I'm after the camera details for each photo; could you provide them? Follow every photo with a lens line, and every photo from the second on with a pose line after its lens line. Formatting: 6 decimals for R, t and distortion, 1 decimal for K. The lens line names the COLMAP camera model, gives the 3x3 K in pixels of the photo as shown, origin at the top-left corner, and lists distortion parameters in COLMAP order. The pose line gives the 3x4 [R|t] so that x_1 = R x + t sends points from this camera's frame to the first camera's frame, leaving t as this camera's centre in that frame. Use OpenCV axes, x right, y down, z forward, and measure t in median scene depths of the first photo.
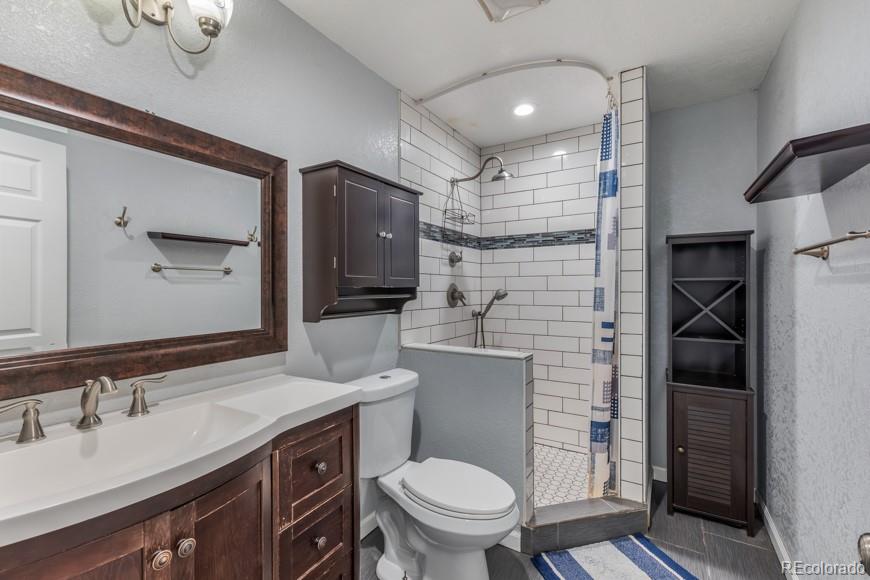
lens RADIAL K [[380.2, 0, 435.1], [0, 380.2, 288.6], [0, 0, 1]] dist [0.008359, -0.002035]
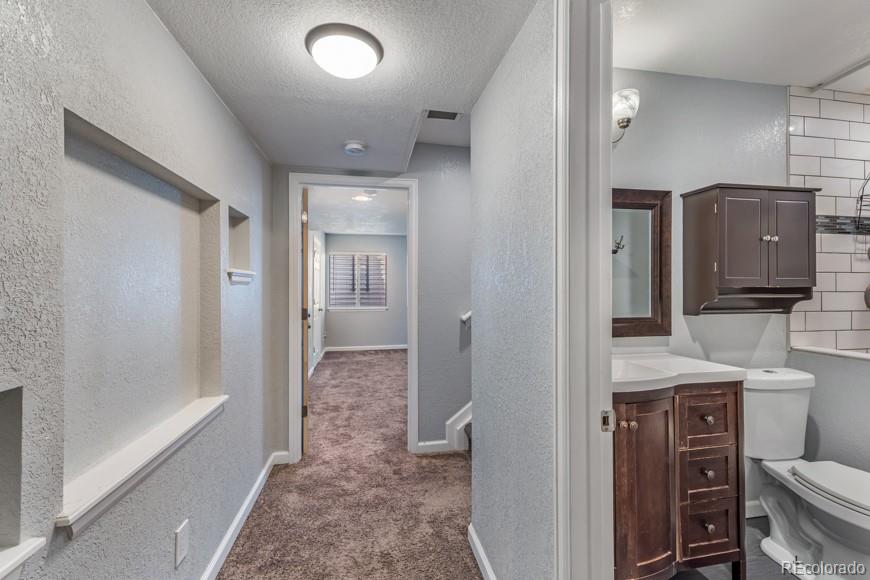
lens RADIAL K [[380.2, 0, 434.9], [0, 380.2, 287.3], [0, 0, 1]] dist [0.008359, -0.002035]
pose [[0.667192, -0.001942, -0.744883, 0.043678], [-0.000711, 0.999994, -0.003244, 0.001275], [0.744885, 0.002694, 0.667187, -0.443755]]
